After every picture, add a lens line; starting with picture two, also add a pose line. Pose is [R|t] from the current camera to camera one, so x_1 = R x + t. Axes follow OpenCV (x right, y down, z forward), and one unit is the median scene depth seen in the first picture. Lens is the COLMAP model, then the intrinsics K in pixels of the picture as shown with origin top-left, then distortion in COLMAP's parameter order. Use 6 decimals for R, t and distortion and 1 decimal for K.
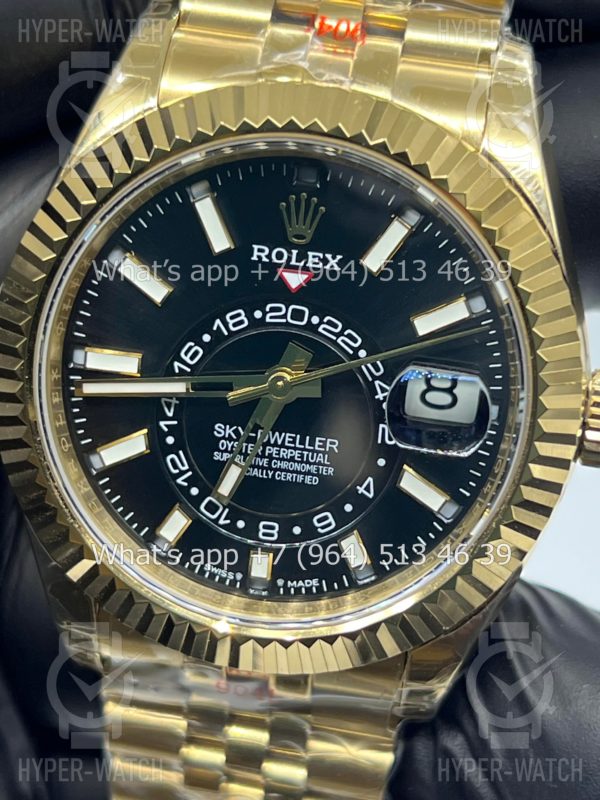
lens RADIAL K [[1855.8, 0, 300.0], [0, 1855.8, 400.0], [0, 0, 1]] dist [0.306944, 0.000454]
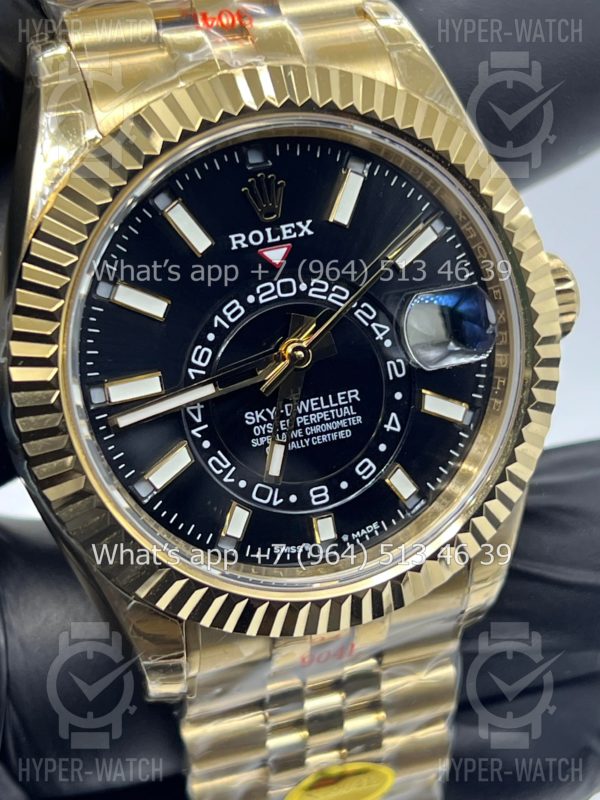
lens RADIAL K [[1855.8, 0, 300.0], [0, 1855.8, 400.0], [0, 0, 1]] dist [0.306944, 0.000454]
pose [[0.879004, -0.323609, 0.350184, -0.377873], [0.334456, 0.941904, 0.030899, -0.015856], [-0.339840, 0.089961, 0.936171, 0.024873]]
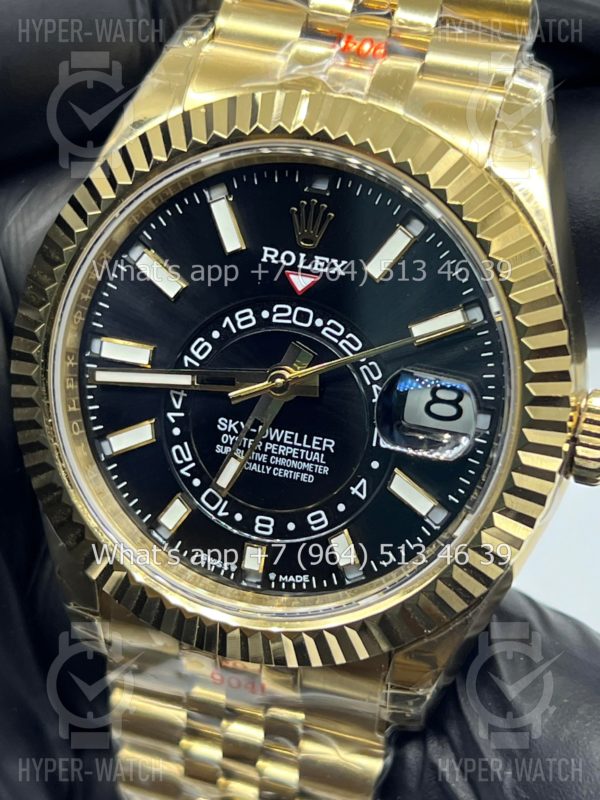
lens RADIAL K [[1855.8, 0, 300.0], [0, 1855.8, 400.0], [0, 0, 1]] dist [0.306944, 0.000454]
pose [[0.991772, 0.061957, -0.112025, 0.115224], [-0.067942, 0.996414, -0.050423, 0.052348], [0.108499, 0.057619, 0.992425, -0.025225]]
